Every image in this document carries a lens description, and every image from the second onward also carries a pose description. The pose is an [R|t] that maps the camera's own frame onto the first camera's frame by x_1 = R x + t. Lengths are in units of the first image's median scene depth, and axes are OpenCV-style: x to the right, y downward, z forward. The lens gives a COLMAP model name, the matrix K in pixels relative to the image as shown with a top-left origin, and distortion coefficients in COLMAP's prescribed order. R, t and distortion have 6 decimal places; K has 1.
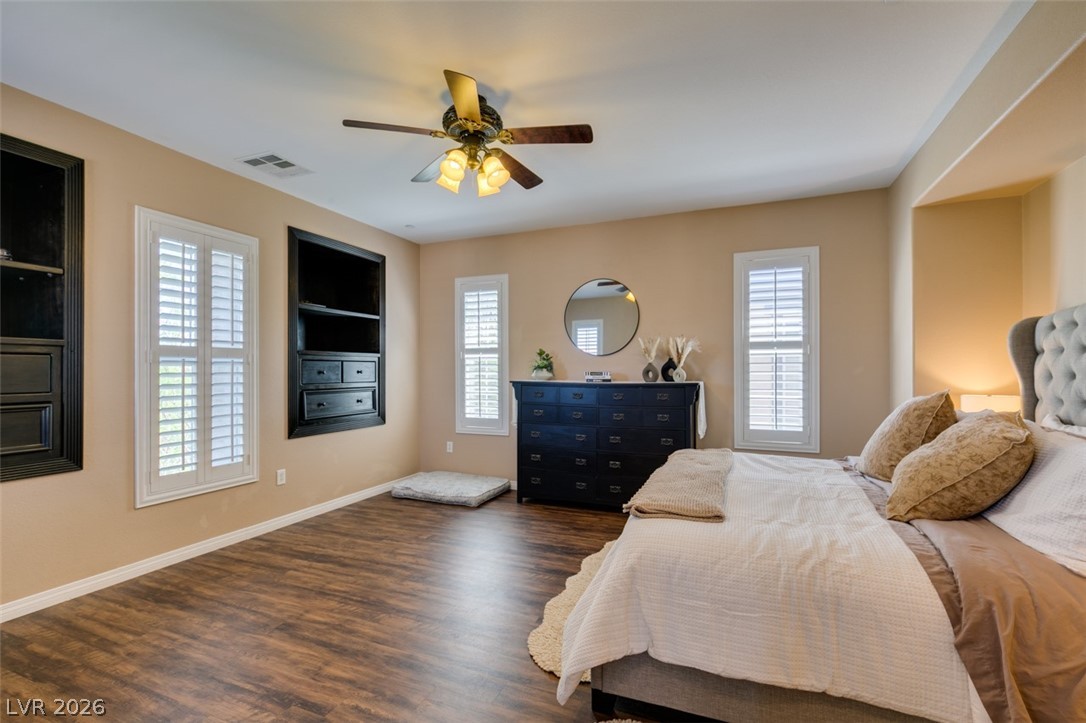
lens RADIAL K [[486.1, 0, 550.8], [0, 486.1, 367.3], [0, 0, 1]] dist [0.002674, -0.001757]
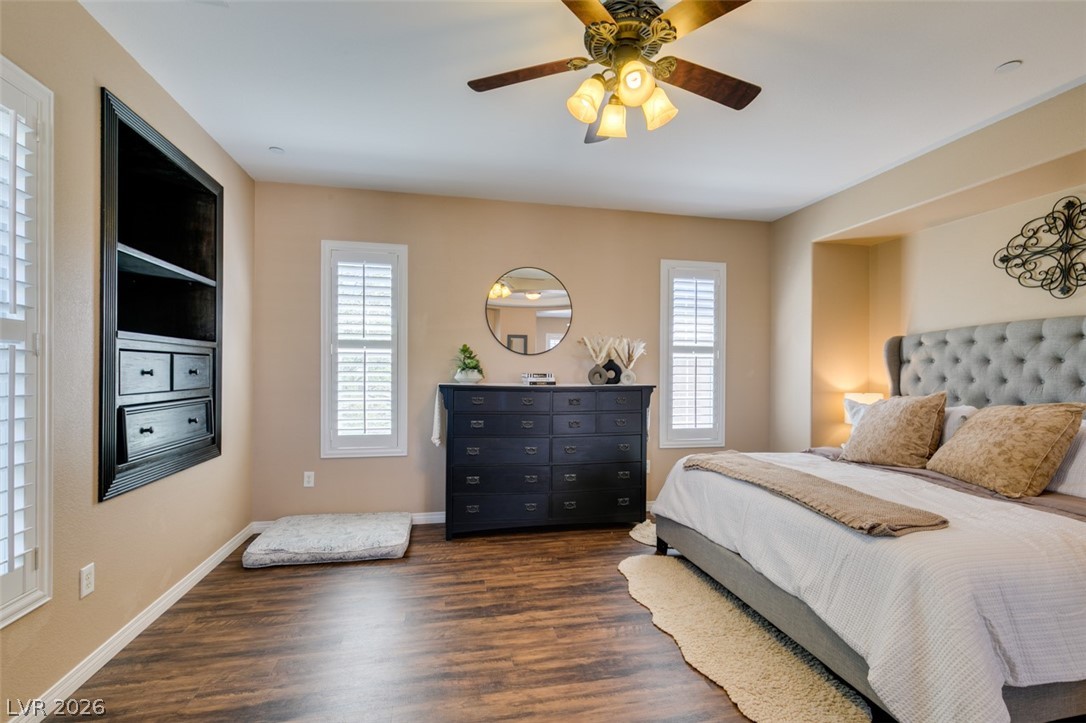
lens RADIAL K [[486.1, 0, 548.9], [0, 486.1, 370.0], [0, 0, 1]] dist [0.002674, -0.001757]
pose [[0.825281, 0.008208, 0.564662, -0.471705], [-0.011912, 0.999925, 0.002874, 0.000488], [-0.564596, -0.009099, 0.825317, 0.332563]]
